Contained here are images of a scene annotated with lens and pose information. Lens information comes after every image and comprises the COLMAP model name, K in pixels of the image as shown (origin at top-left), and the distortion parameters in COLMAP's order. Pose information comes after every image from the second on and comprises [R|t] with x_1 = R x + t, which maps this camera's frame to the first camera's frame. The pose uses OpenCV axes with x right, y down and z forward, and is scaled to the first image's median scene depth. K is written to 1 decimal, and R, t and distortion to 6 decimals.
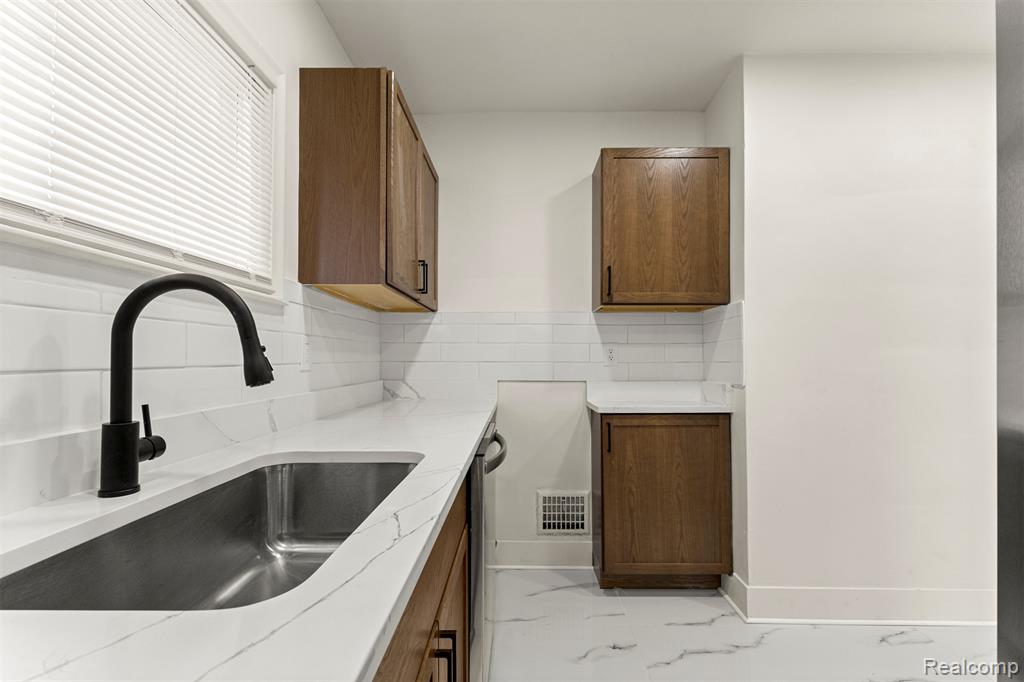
lens RADIAL K [[443.2, 0, 515.0], [0, 443.2, 346.0], [0, 0, 1]] dist [0.011596, 0.000267]
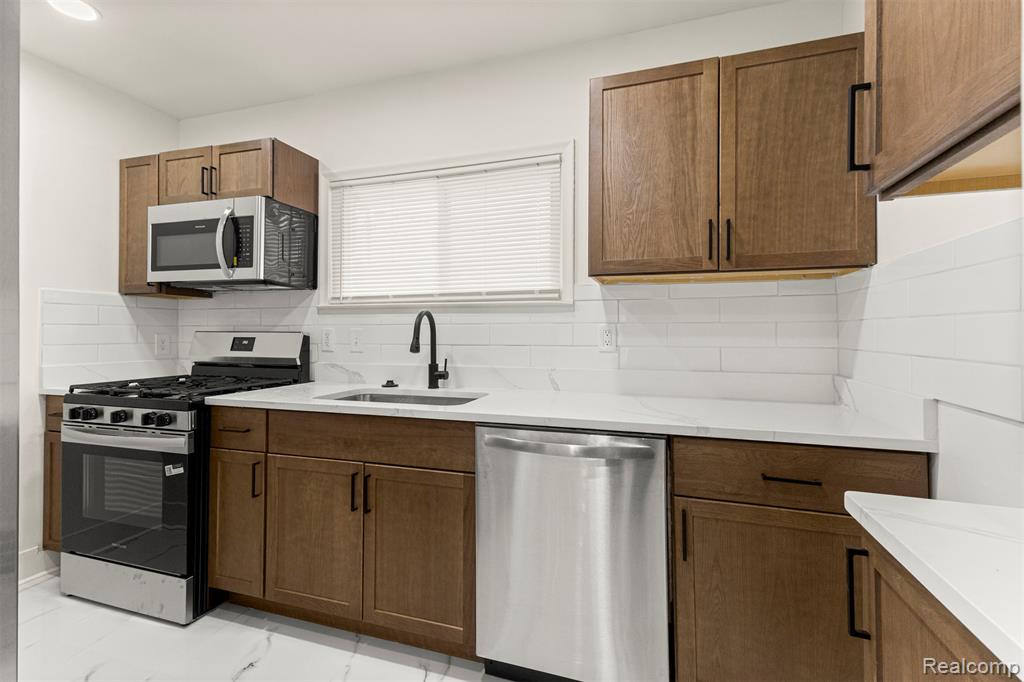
lens RADIAL K [[442.4, 0, 512.0], [0, 442.4, 341.0], [0, 0, 1]] dist [0.009237, 0.000148]
pose [[-0.287911, -0.010481, -0.957600, 0.575930], [0.016380, 0.999740, -0.015867, 0.028161], [0.957517, -0.020254, -0.287664, 0.788778]]
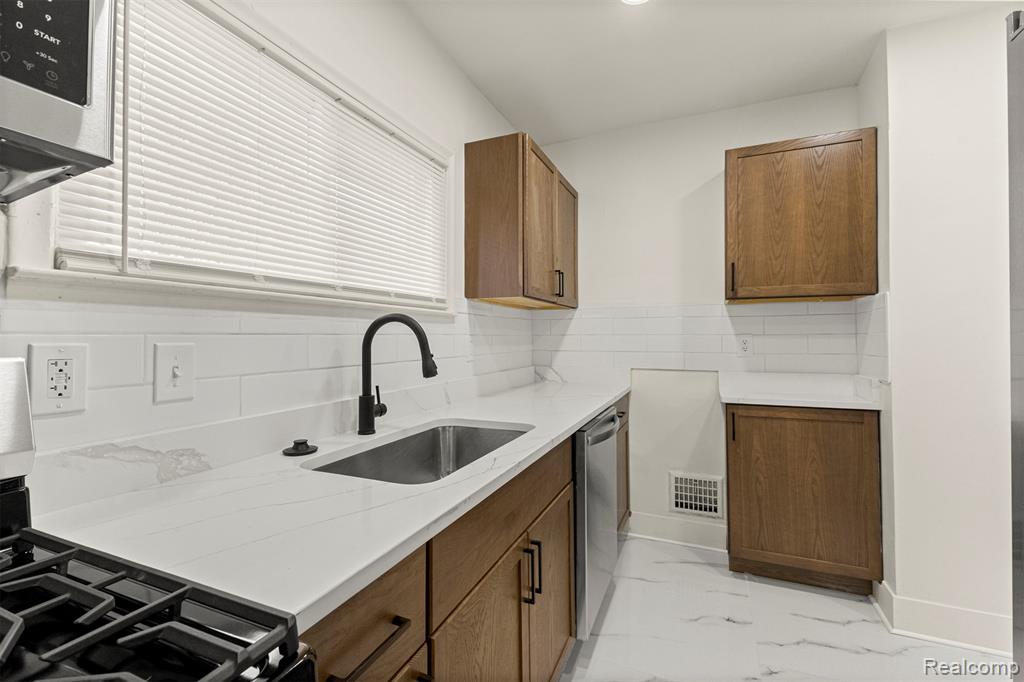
lens RADIAL K [[439.5, 0, 517.3], [0, 439.5, 325.6], [0, 0, 1]] dist [0.009899, 0.000096]
pose [[0.925563, -0.012169, -0.378398, 0.133879], [0.012599, 0.999920, -0.001339, -0.037074], [0.378384, -0.003528, 0.925642, -0.154628]]
